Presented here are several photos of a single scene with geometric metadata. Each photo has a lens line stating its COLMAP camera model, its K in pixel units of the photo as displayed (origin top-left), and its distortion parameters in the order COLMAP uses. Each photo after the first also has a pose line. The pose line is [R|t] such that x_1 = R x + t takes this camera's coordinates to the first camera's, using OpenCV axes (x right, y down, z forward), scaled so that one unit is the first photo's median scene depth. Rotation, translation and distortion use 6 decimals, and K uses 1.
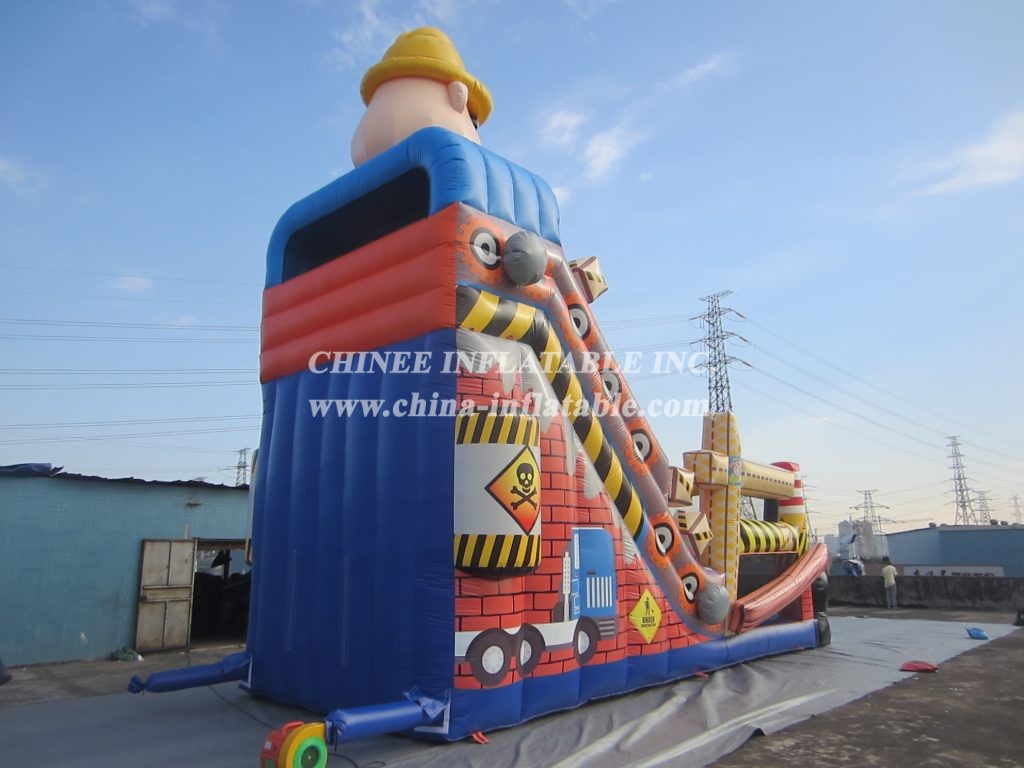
lens RADIAL K [[731.0, 0, 514.0], [0, 731.0, 385.6], [0, 0, 1]] dist [-0.010945, -0.003831]
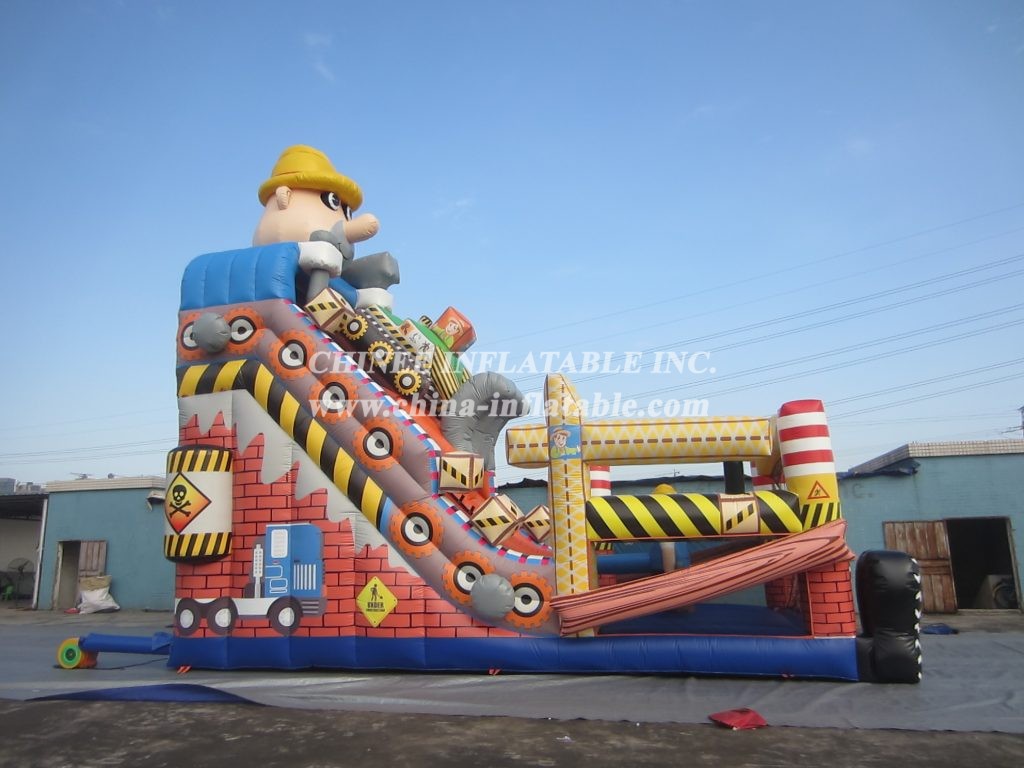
lens RADIAL K [[731.0, 0, 508.2], [0, 731.0, 382.4], [0, 0, 1]] dist [-0.010945, -0.003831]
pose [[0.491509, -0.187682, -0.850409, 1.433278], [0.215532, 0.972339, -0.090021, 0.160519], [0.843780, -0.139044, 0.518364, 0.744954]]
